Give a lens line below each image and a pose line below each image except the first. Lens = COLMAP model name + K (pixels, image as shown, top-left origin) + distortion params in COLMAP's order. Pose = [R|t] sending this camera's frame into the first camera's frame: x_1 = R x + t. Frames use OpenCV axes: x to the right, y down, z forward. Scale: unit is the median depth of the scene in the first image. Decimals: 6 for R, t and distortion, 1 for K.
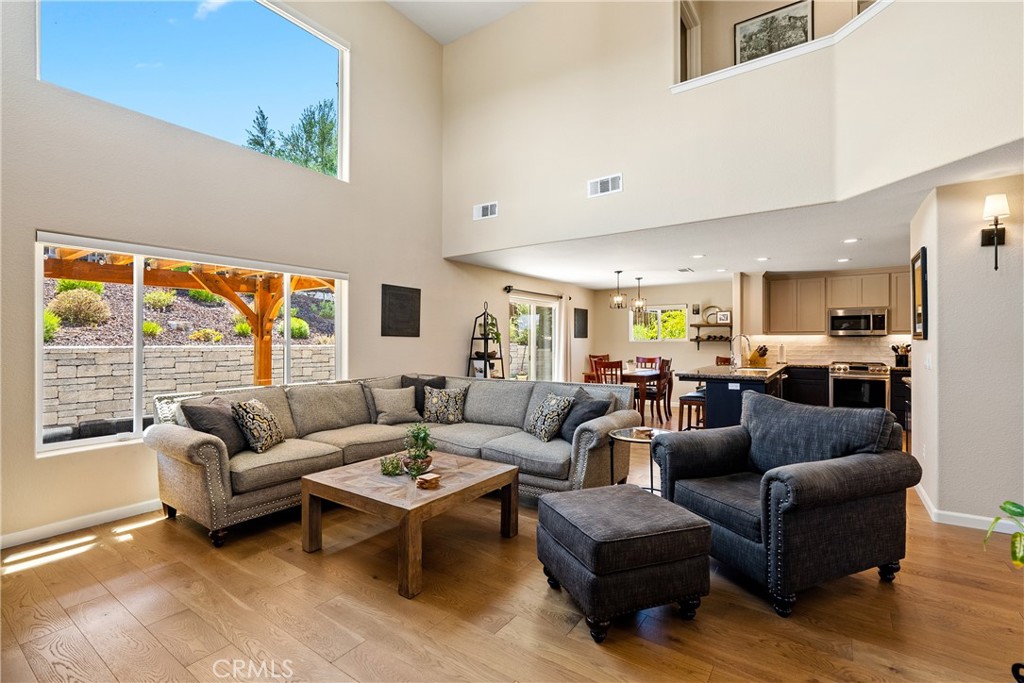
lens RADIAL K [[462.5, 0, 509.7], [0, 462.5, 339.8], [0, 0, 1]] dist [-0.001926, -0.001582]
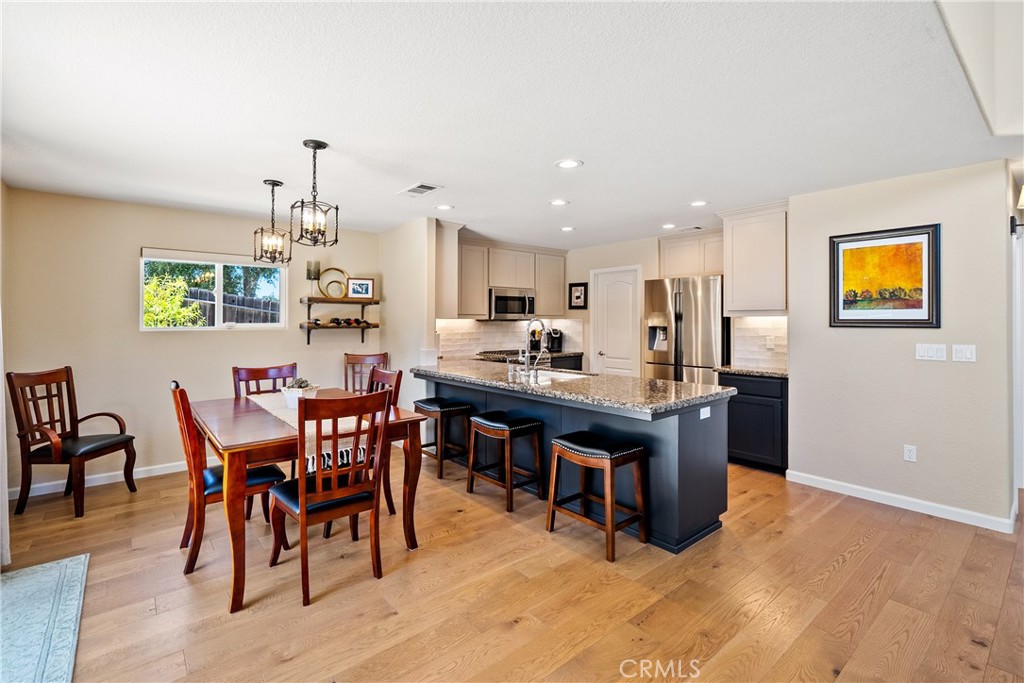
lens RADIAL K [[462.5, 0, 532.2], [0, 462.5, 319.2], [0, 0, 1]] dist [-0.001926, -0.001582]
pose [[0.244102, 0.003422, 0.969743, -0.078701], [0.000470, 0.999993, -0.003648, -0.006617], [-0.969749, 0.001347, 0.244099, 0.714084]]
